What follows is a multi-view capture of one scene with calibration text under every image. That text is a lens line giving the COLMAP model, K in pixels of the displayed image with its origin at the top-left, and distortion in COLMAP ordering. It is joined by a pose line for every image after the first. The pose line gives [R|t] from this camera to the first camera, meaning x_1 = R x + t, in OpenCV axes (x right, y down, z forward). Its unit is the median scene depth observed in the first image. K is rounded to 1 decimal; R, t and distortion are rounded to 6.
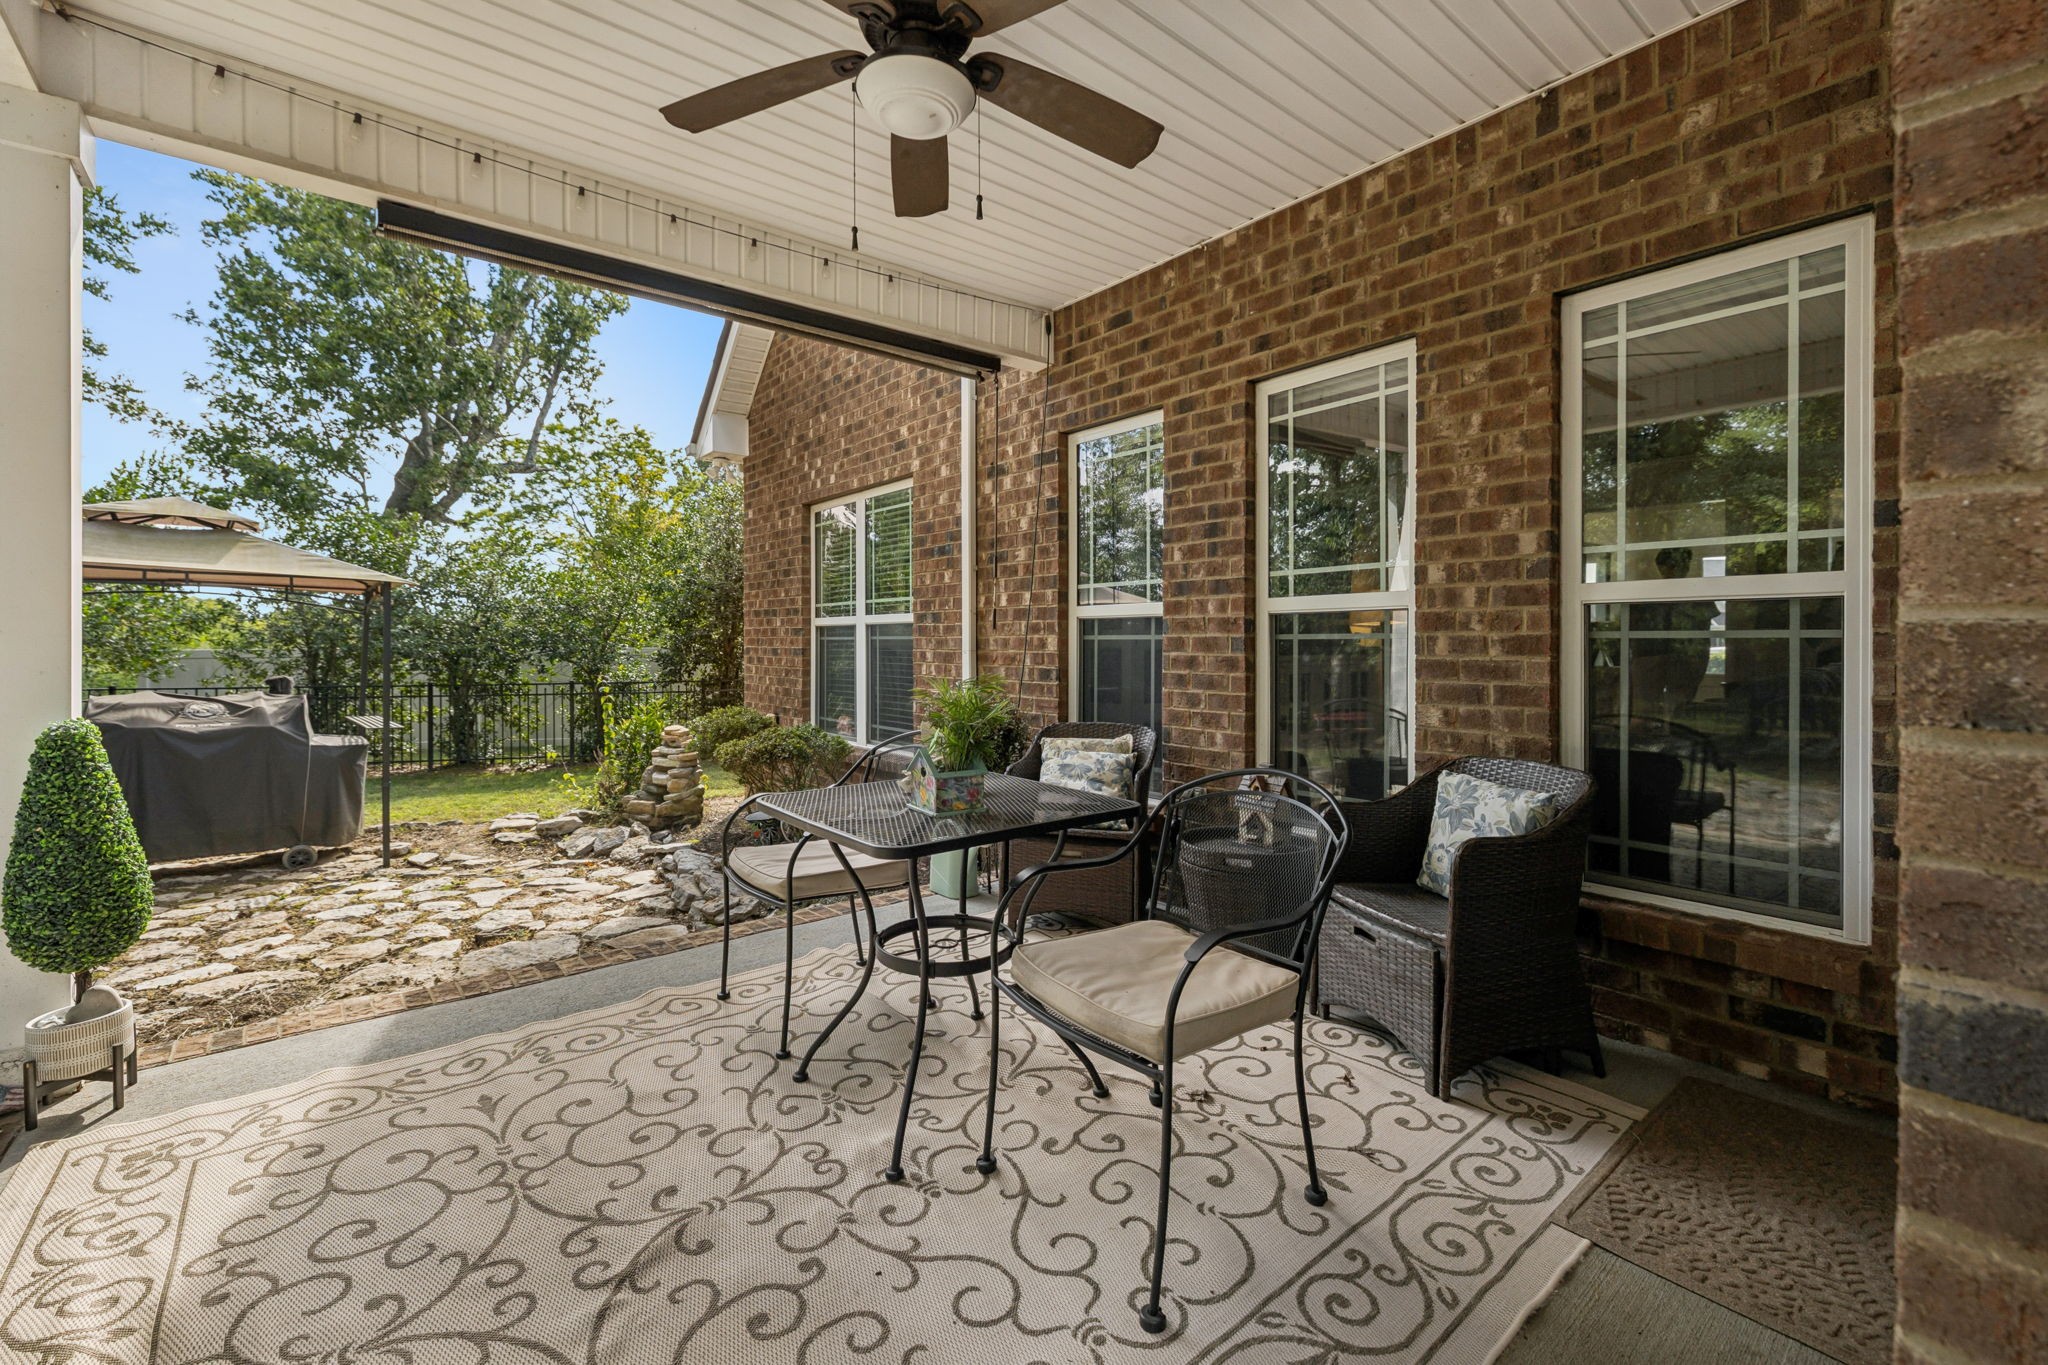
lens RADIAL K [[902.5, 0, 1020.7], [0, 902.5, 646.7], [0, 0, 1]] dist [0.003142, 0.000070]
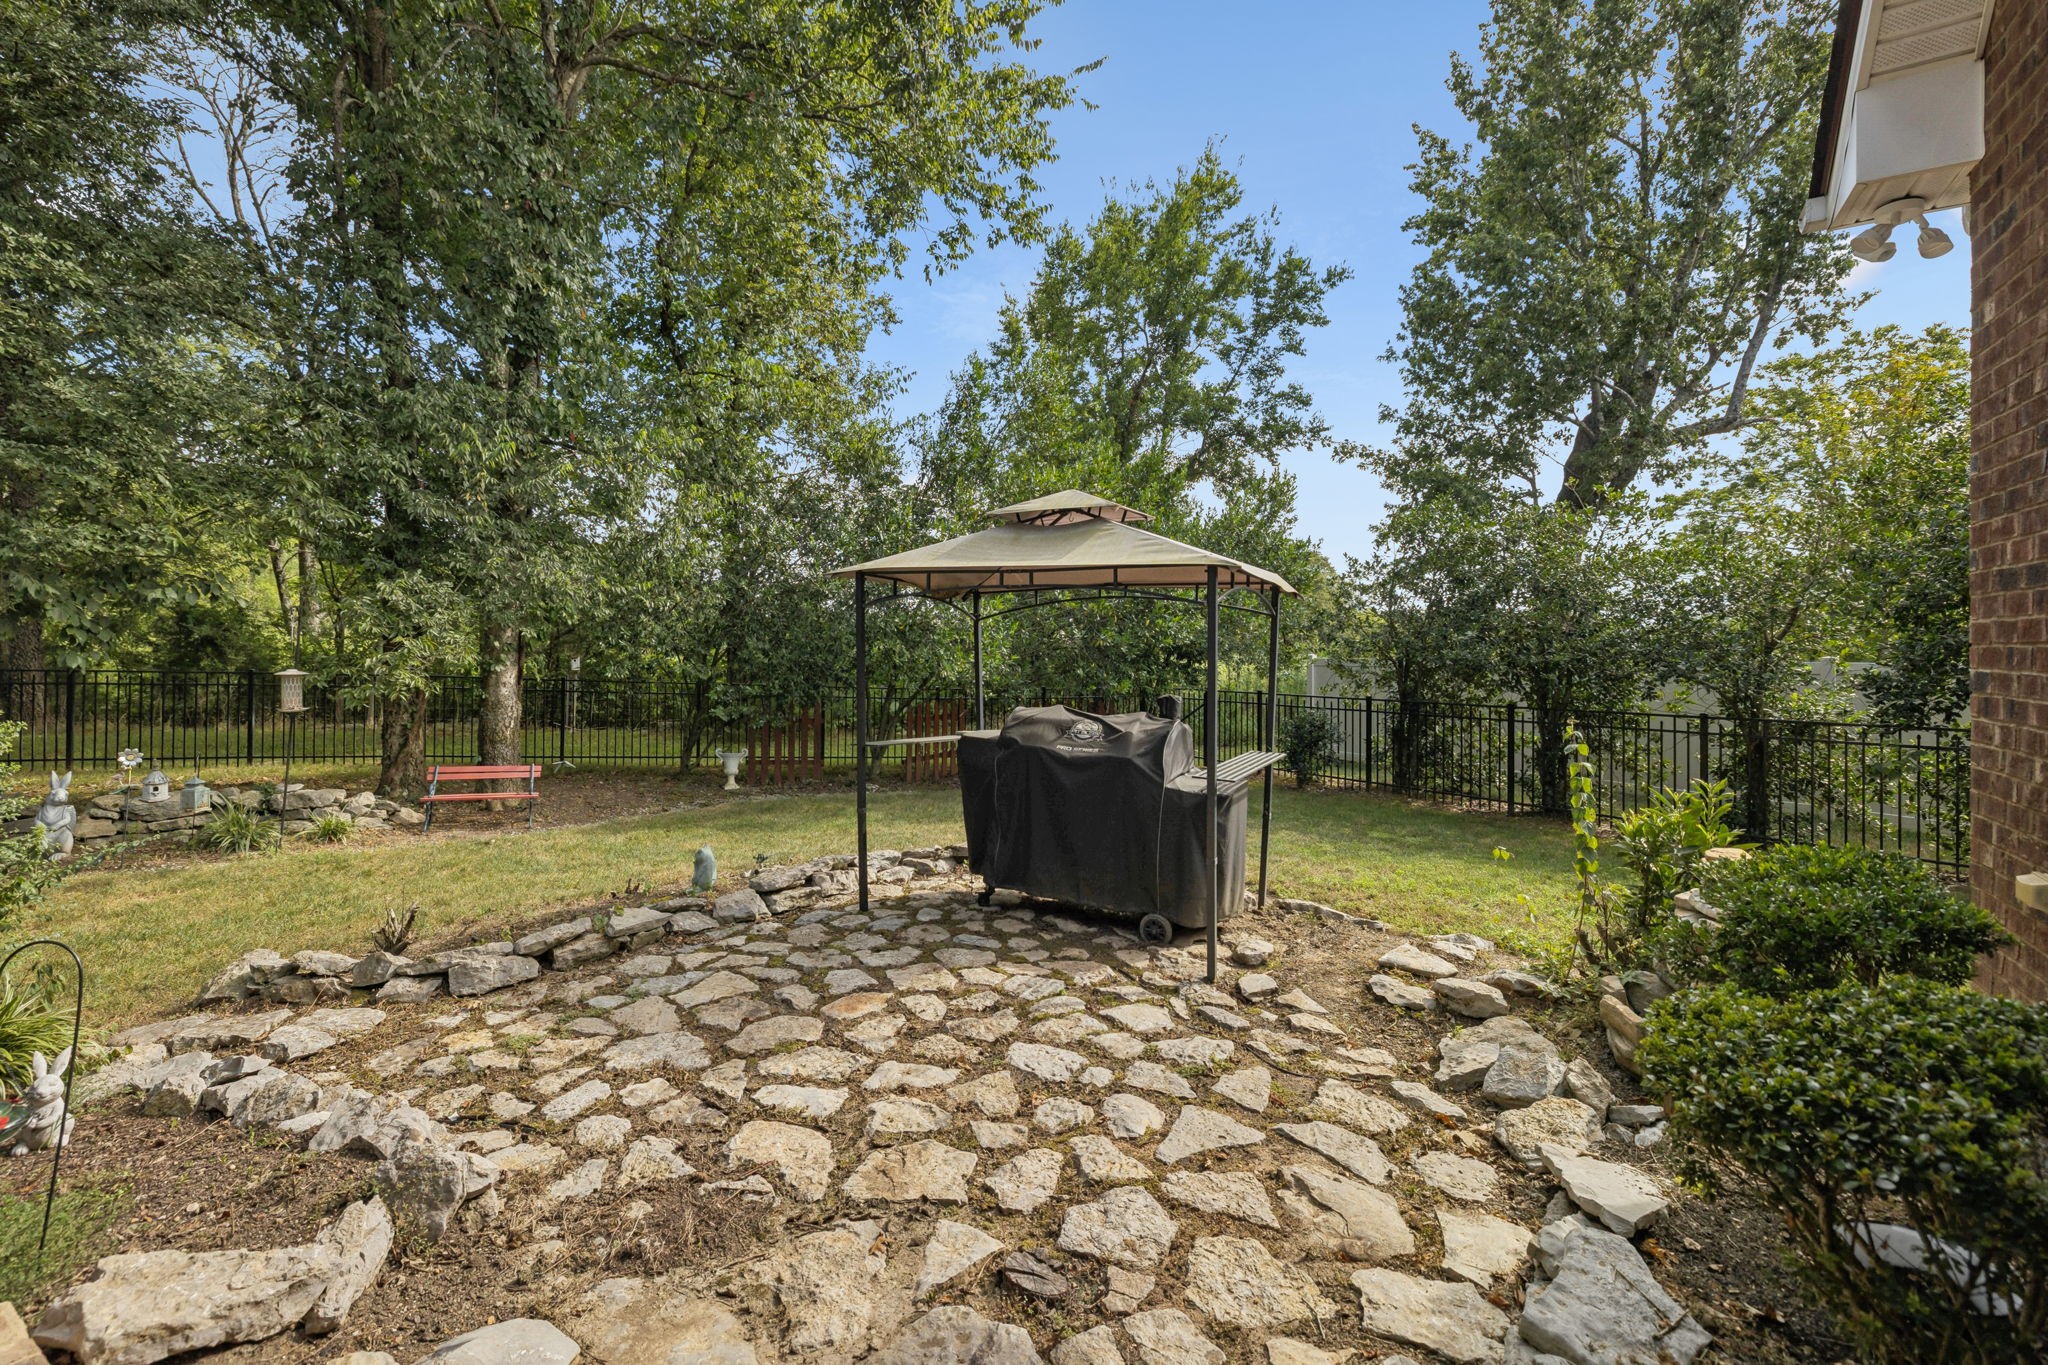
lens RADIAL K [[902.5, 0, 1020.7], [0, 902.5, 646.7], [0, 0, 1]] dist [0.003142, 0.000070]
pose [[0.338143, 0.000299, -0.941095, -0.036665], [-0.009080, 0.999954, -0.002945, -0.002365], [0.941051, 0.009541, 0.338131, 0.218392]]
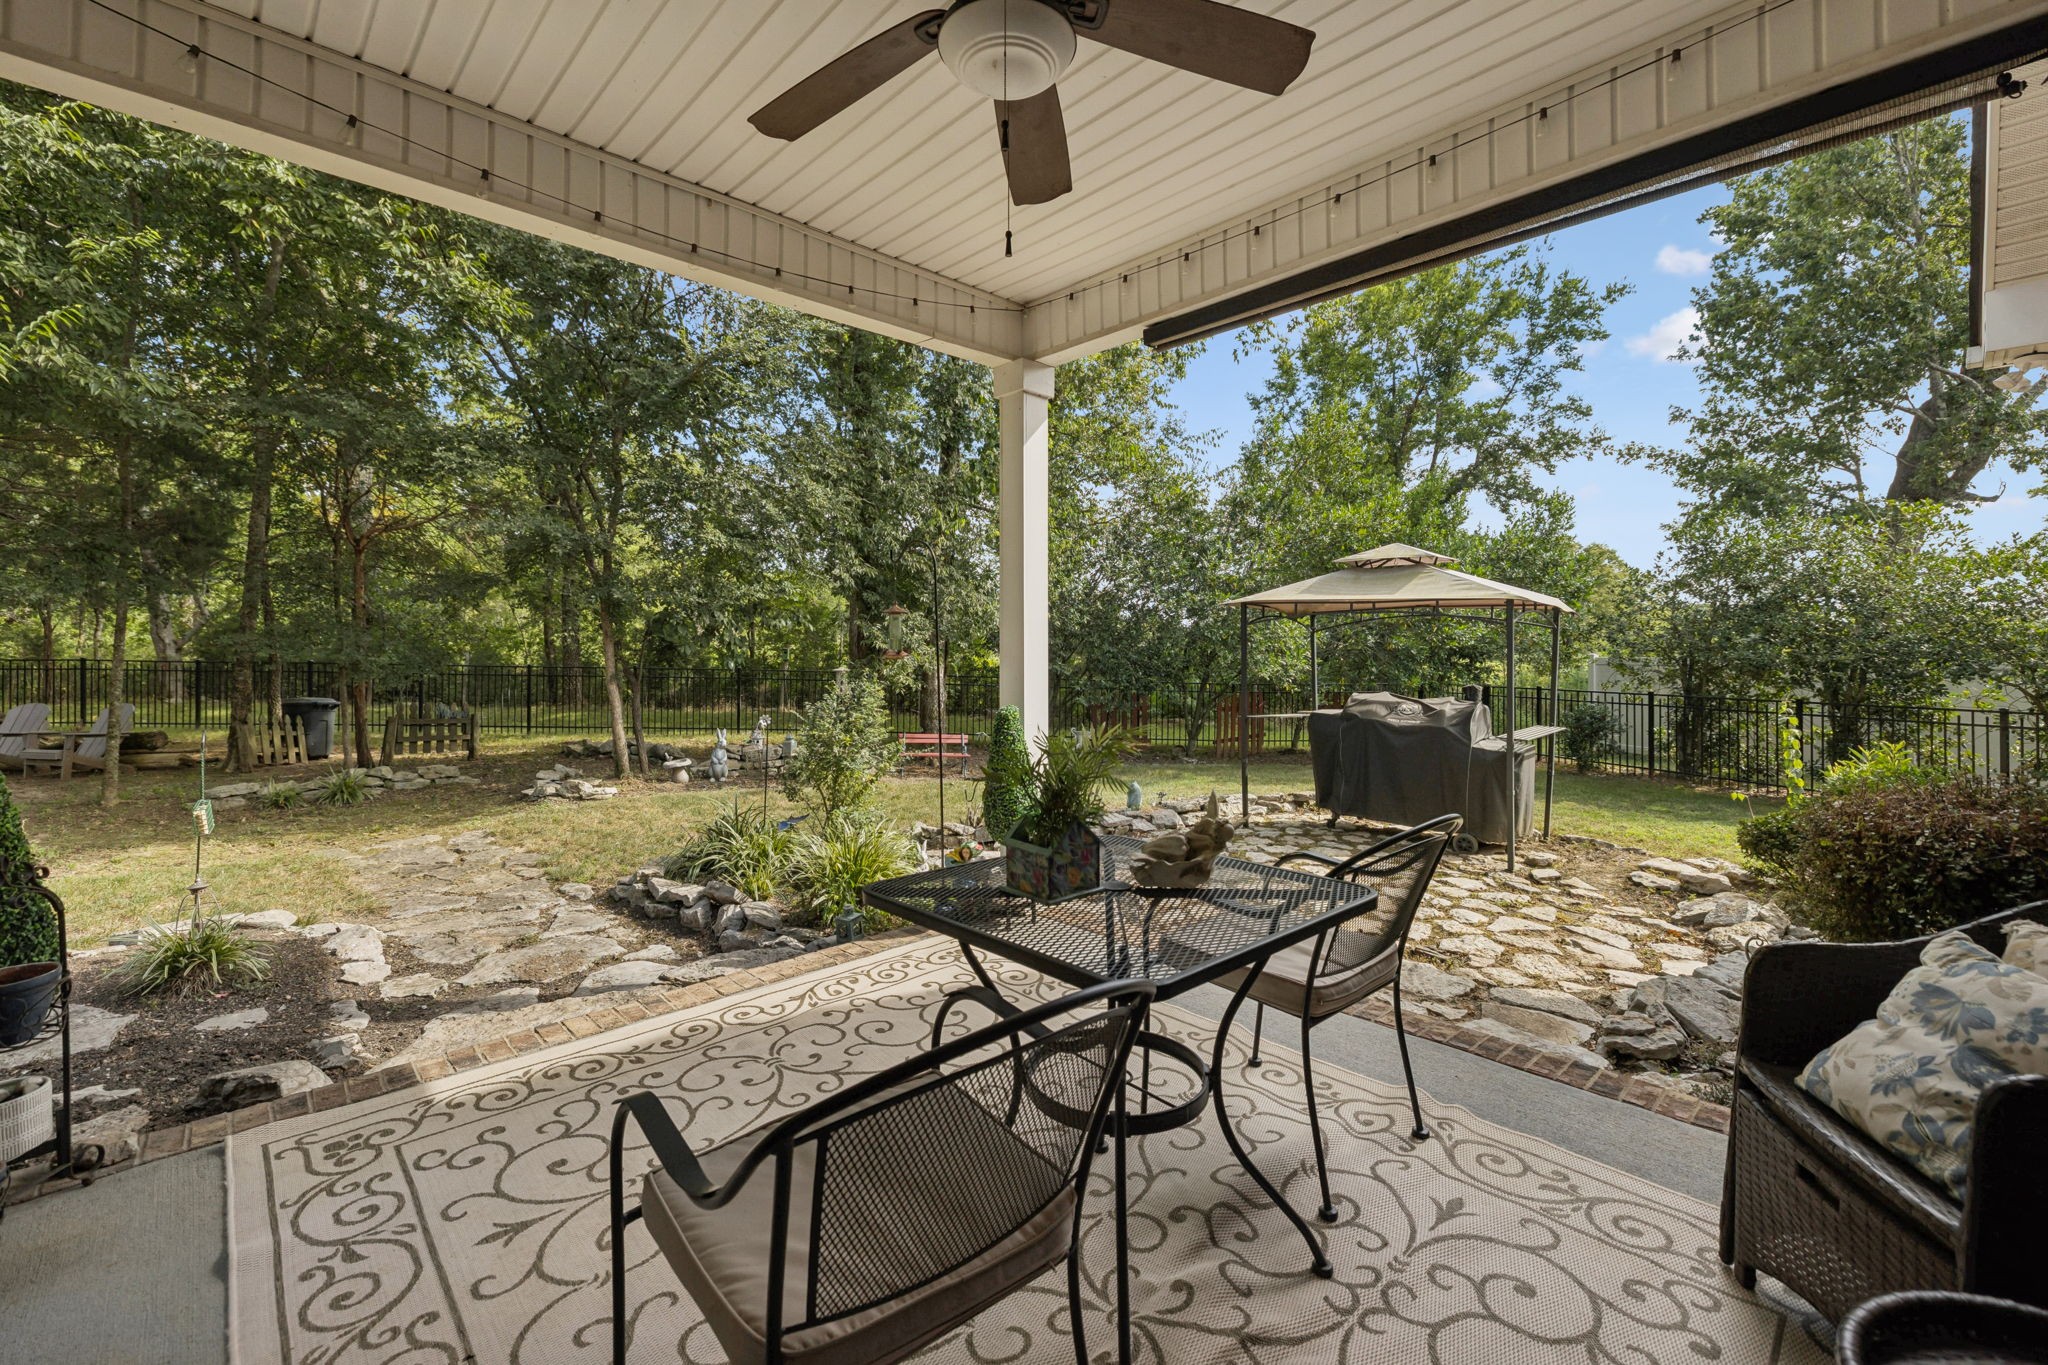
lens RADIAL K [[867.3, 0, 999.5], [0, 867.3, 644.5], [0, 0, 1]] dist [-0.002954, 0.000430]
pose [[0.051269, -0.003376, -0.998679, 0.092605], [-0.003663, 0.999987, -0.003568, -0.004552], [0.998678, 0.003841, 0.051256, 0.124385]]
